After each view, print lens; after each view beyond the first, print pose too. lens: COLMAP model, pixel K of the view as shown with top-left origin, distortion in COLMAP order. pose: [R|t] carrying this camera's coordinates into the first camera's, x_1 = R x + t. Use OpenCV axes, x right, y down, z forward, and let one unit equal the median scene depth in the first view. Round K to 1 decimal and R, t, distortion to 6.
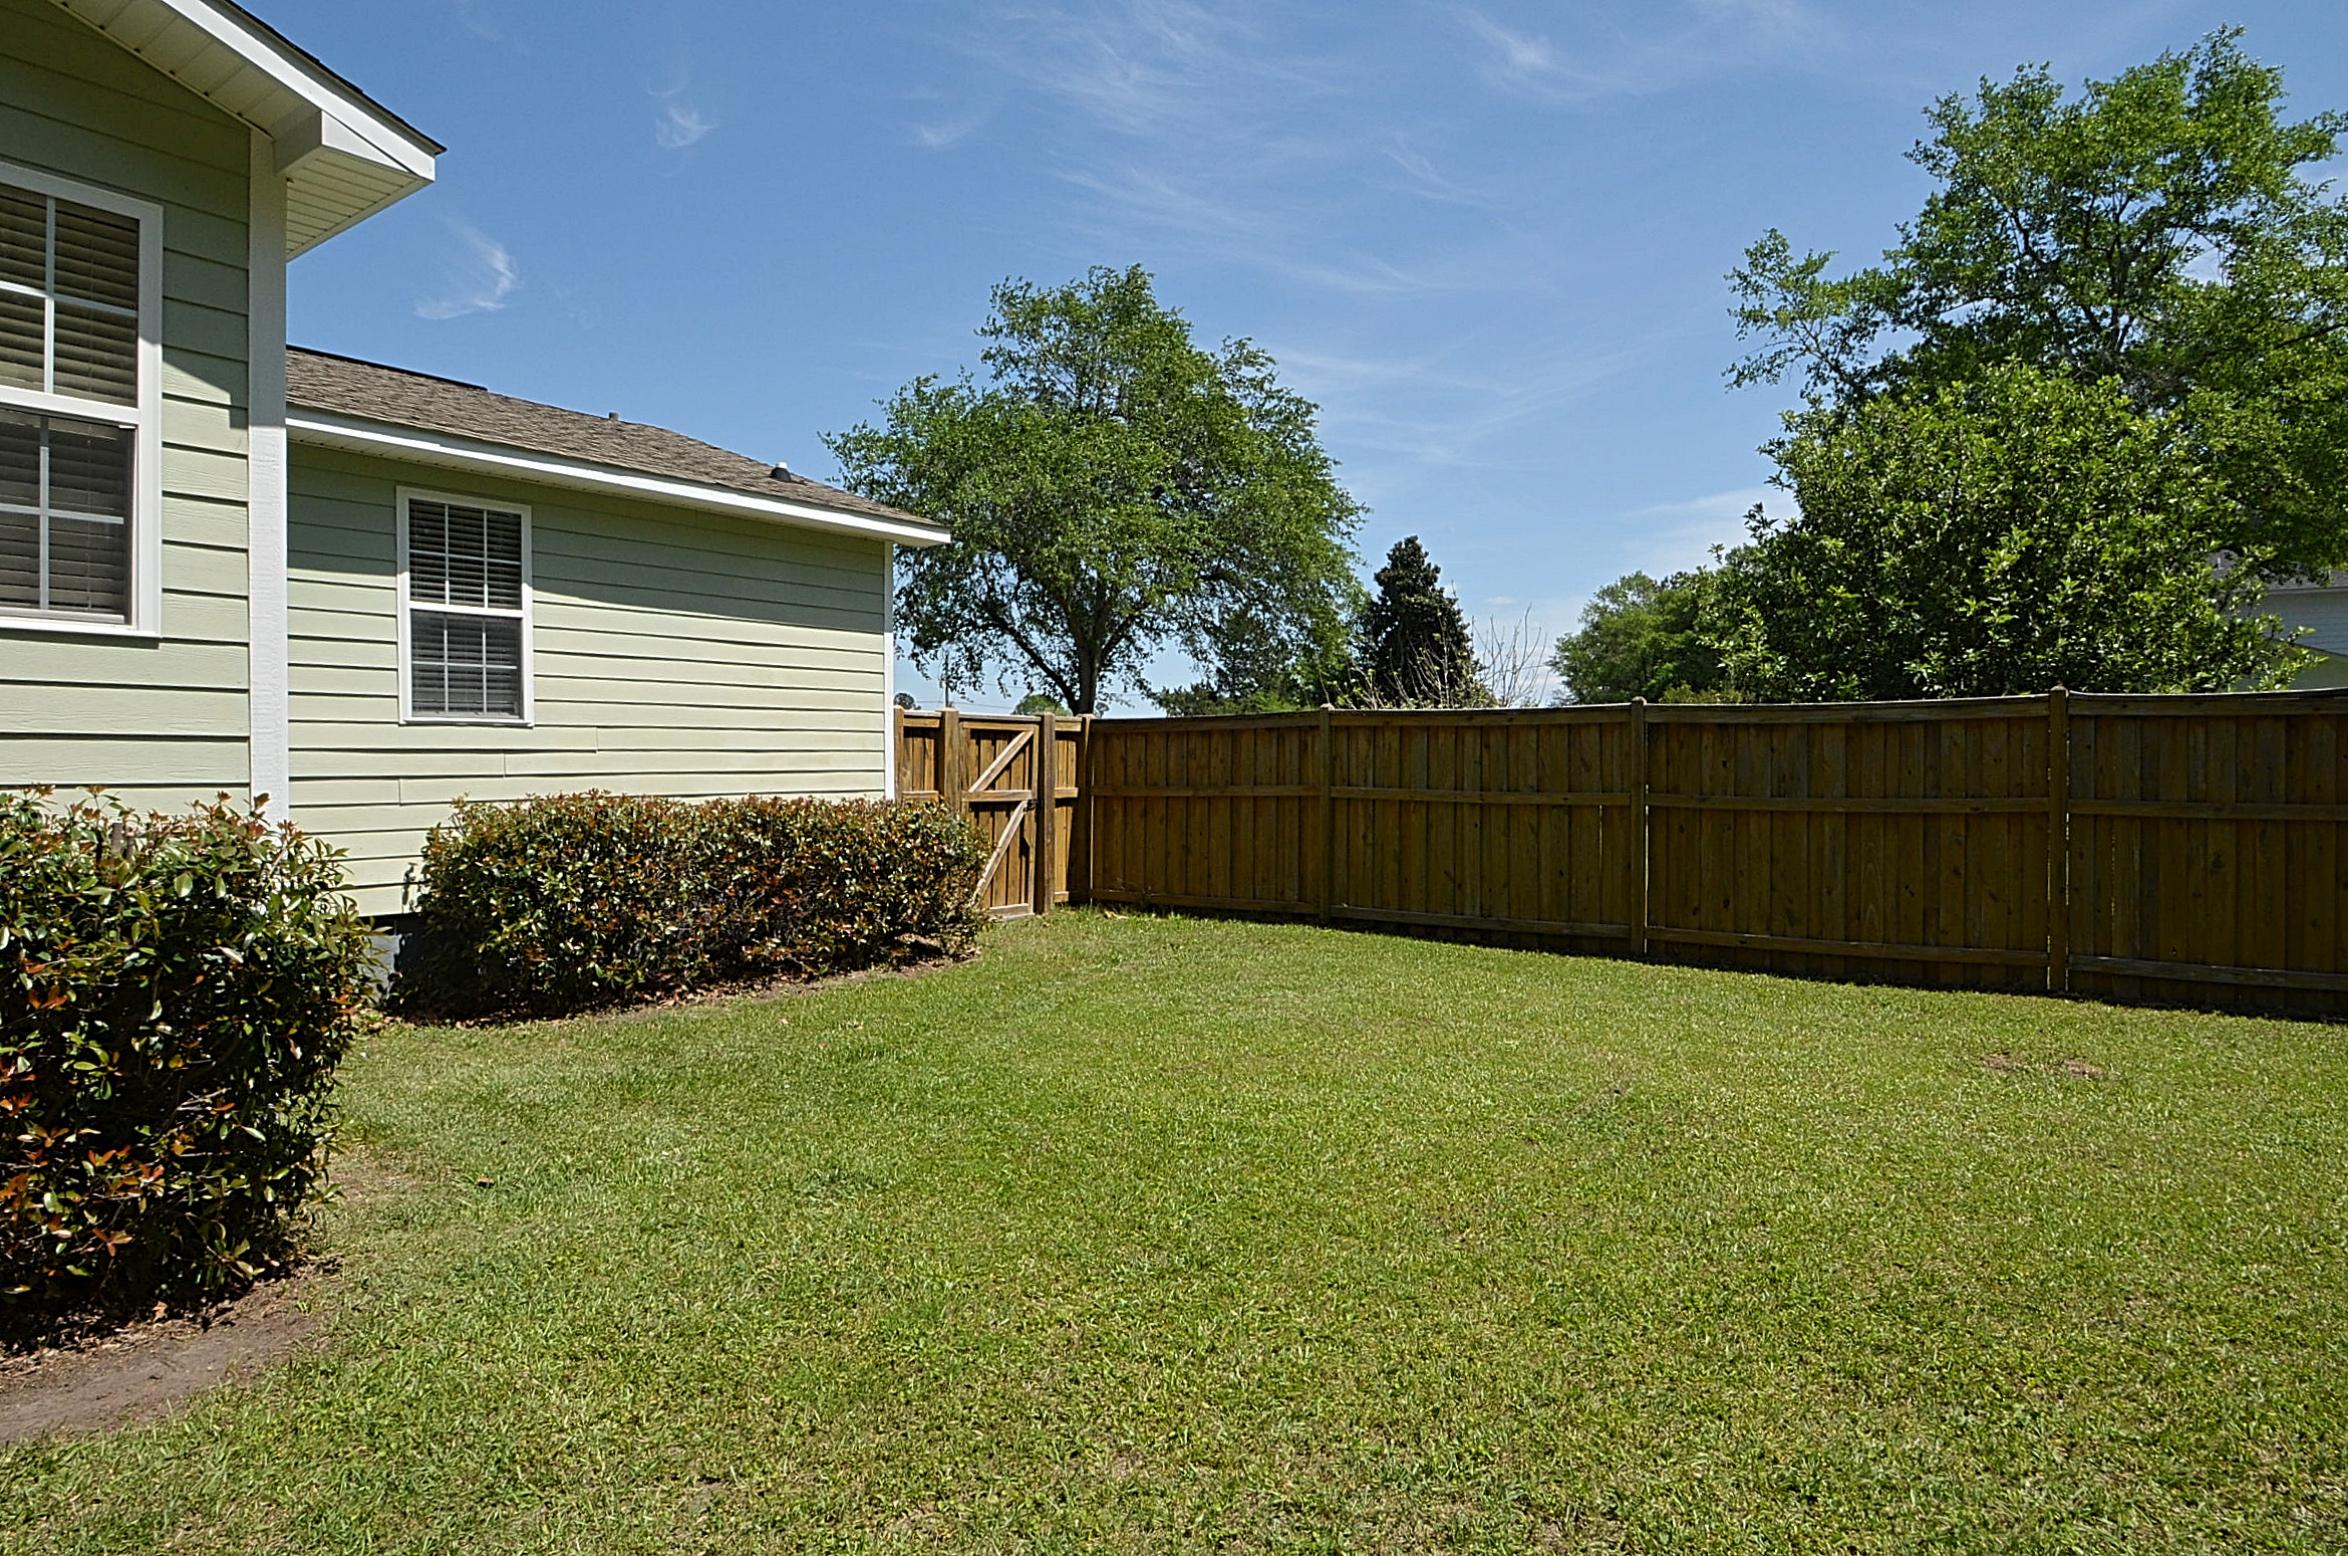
lens RADIAL K [[1378.3, 0, 1174.0], [0, 1378.3, 778.0], [0, 0, 1]] dist [-0.035051, -0.001407]
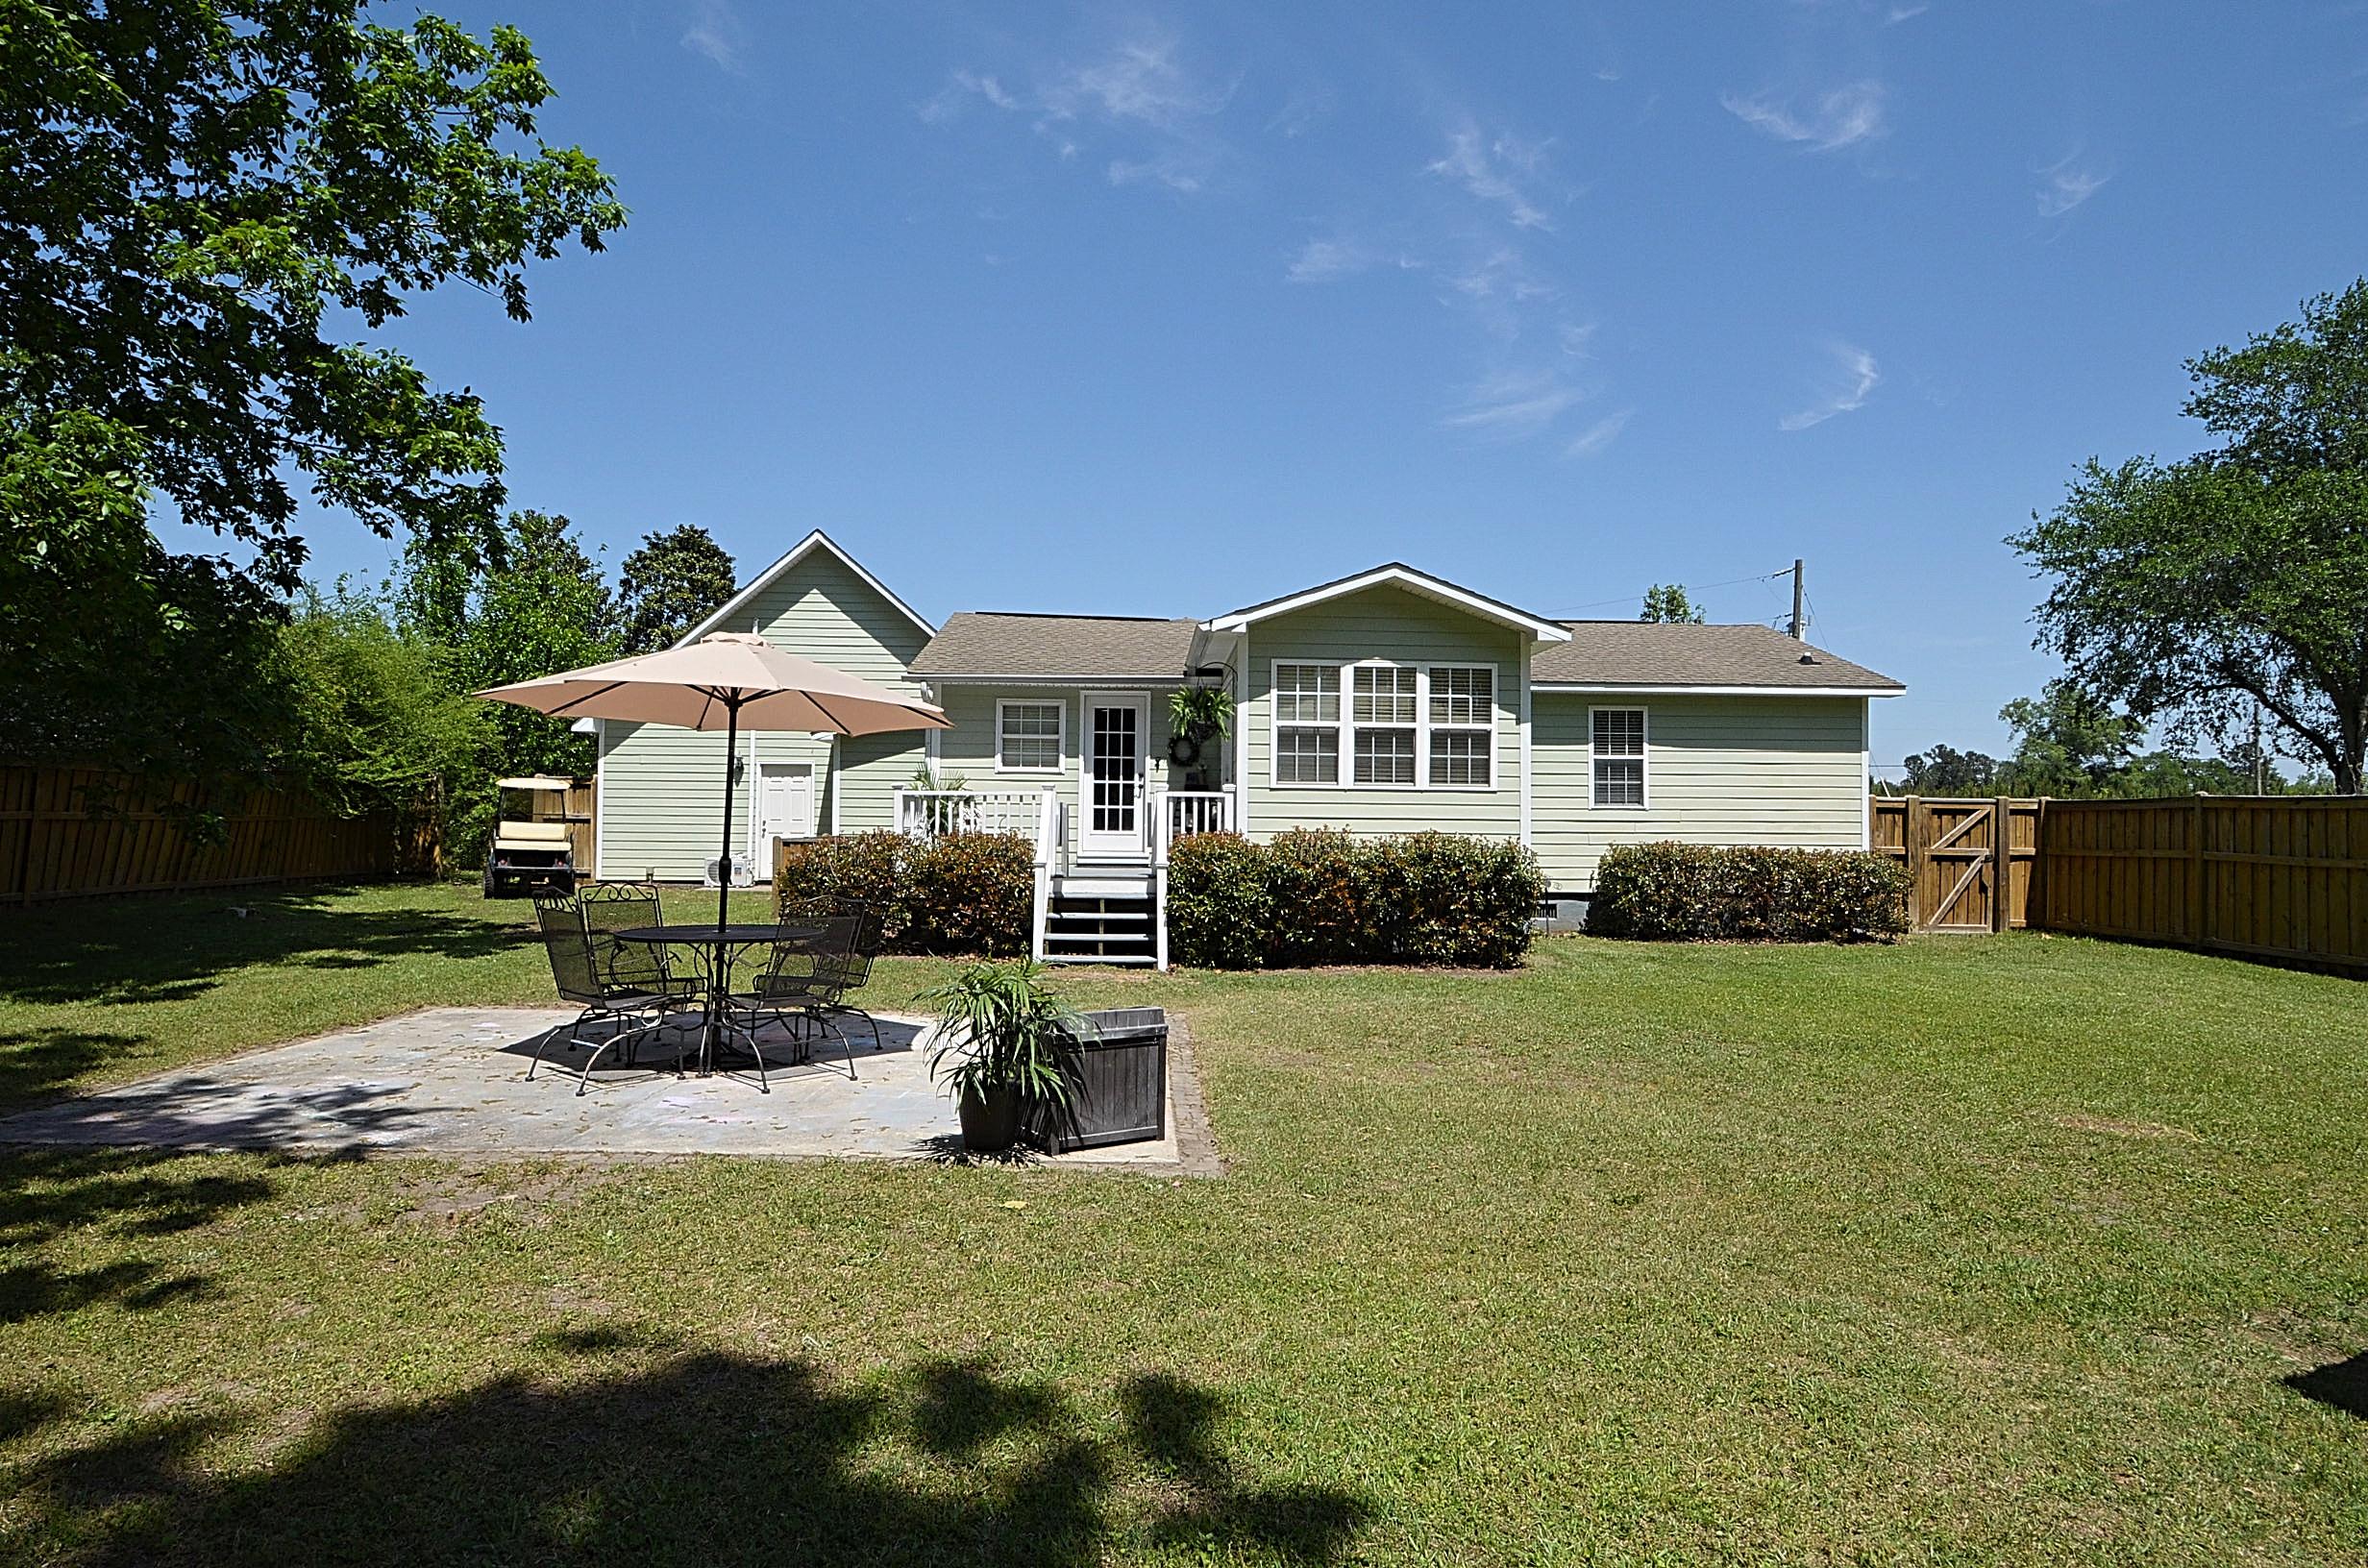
lens RADIAL K [[1389.9, 0, 1184.0], [0, 1389.9, 784.0], [0, 0, 1]] dist [-0.035051, -0.001407]
pose [[0.640019, -0.007393, -0.768323, 0.527229], [-0.020659, 0.999427, -0.026826, -0.003819], [0.768081, 0.033042, 0.639500, -0.679115]]
